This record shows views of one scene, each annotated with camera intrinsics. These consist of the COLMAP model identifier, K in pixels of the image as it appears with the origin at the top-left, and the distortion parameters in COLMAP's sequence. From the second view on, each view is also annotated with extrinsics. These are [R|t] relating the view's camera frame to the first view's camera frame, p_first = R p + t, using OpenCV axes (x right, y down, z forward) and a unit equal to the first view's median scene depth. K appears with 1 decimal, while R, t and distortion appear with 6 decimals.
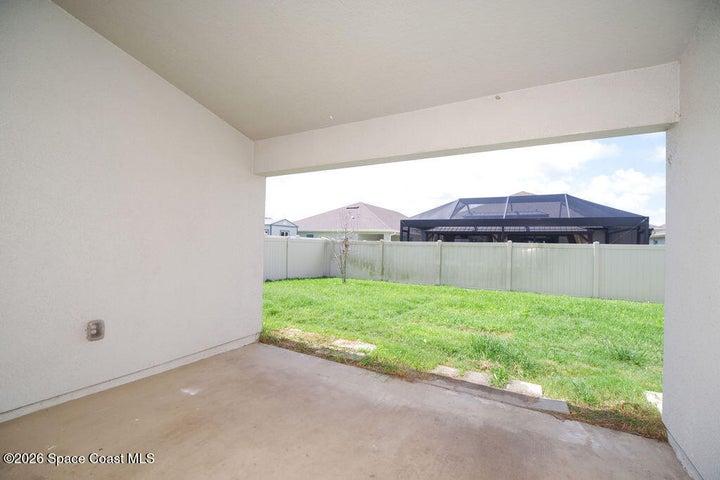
lens RADIAL K [[316.1, 0, 365.8], [0, 316.1, 240.9], [0, 0, 1]] dist [-0.007074, -0.000714]
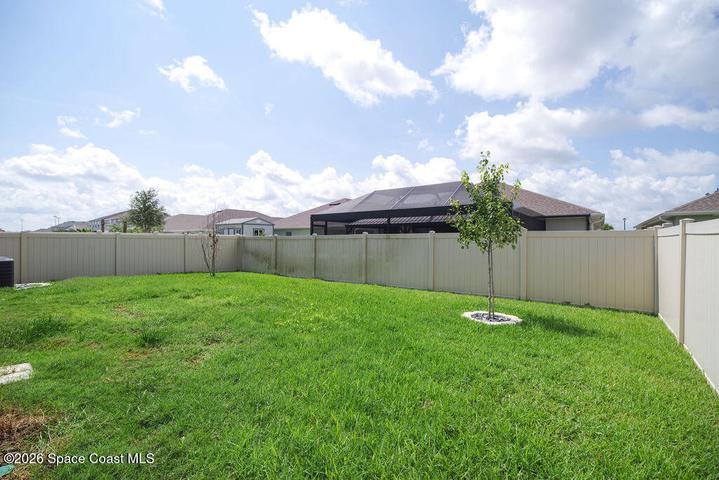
lens RADIAL K [[315.7, 0, 356.3], [0, 315.7, 240.7], [0, 0, 1]] dist [-0.007074, -0.000714]
pose [[0.975464, -0.029442, -0.218181, 0.452282], [0.032903, 0.999384, 0.012245, 0.009384], [0.217686, -0.019123, 0.975832, 0.028887]]
